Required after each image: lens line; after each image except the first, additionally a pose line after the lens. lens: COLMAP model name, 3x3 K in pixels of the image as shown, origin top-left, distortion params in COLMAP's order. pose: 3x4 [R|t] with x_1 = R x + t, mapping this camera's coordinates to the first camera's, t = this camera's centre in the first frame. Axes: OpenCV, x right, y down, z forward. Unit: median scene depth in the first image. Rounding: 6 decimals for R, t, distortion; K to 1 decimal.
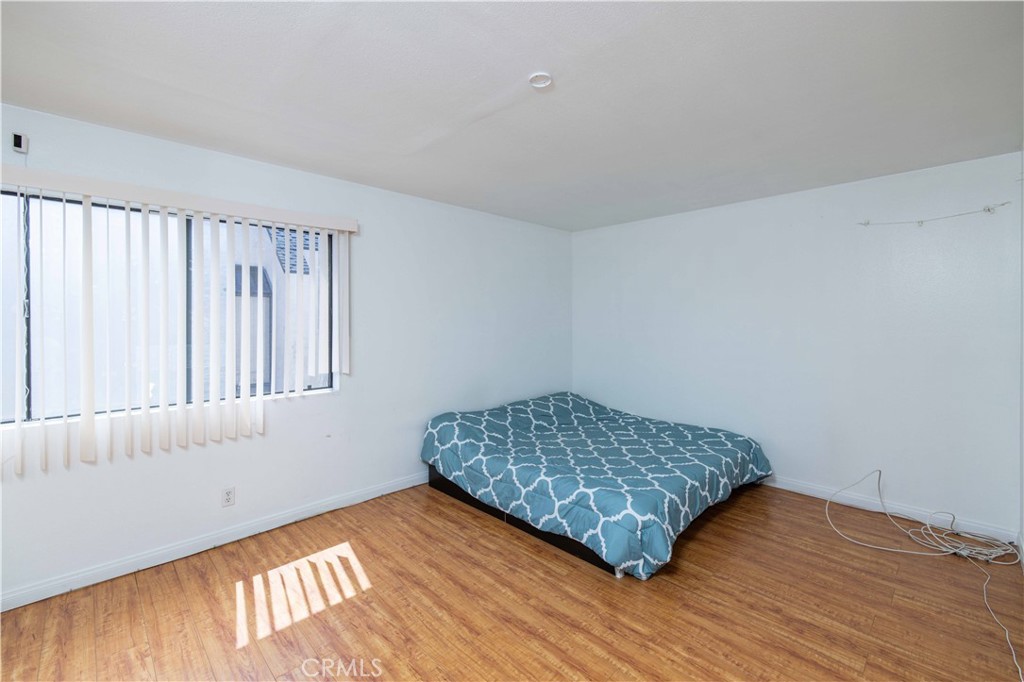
lens RADIAL K [[431.6, 0, 507.7], [0, 431.6, 323.0], [0, 0, 1]] dist [-0.000216, -0.001283]
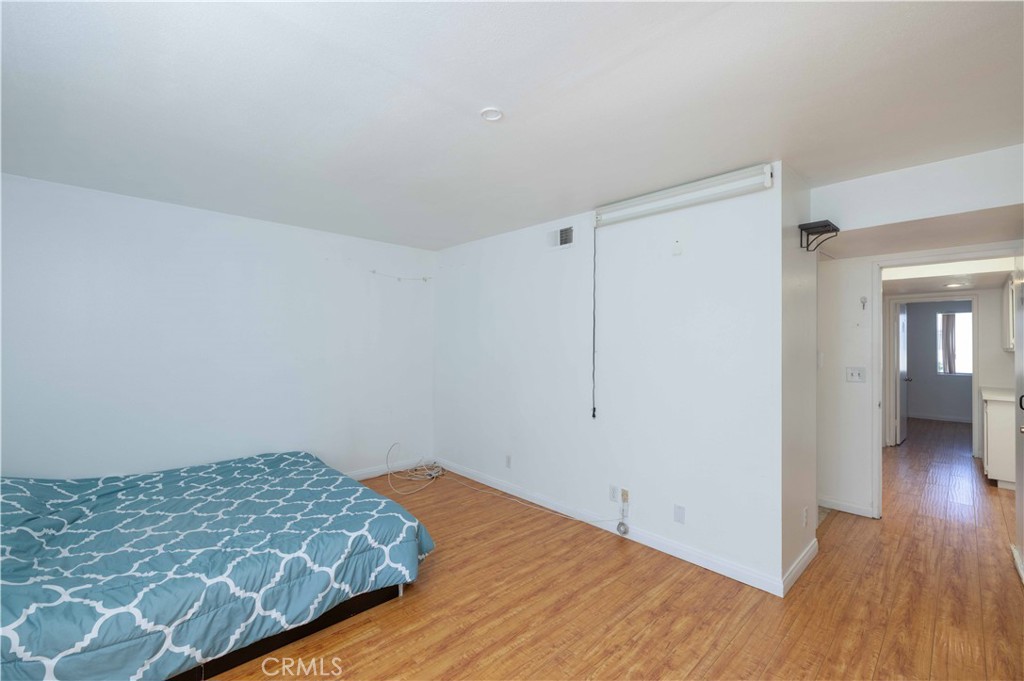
lens RADIAL K [[431.6, 0, 510.9], [0, 431.6, 337.8], [0, 0, 1]] dist [-0.000216, -0.001283]
pose [[0.008368, 0.013908, 0.999868, -0.726057], [-0.008906, 0.999865, -0.013833, -0.002676], [-0.999925, -0.008789, 0.008490, 0.705507]]
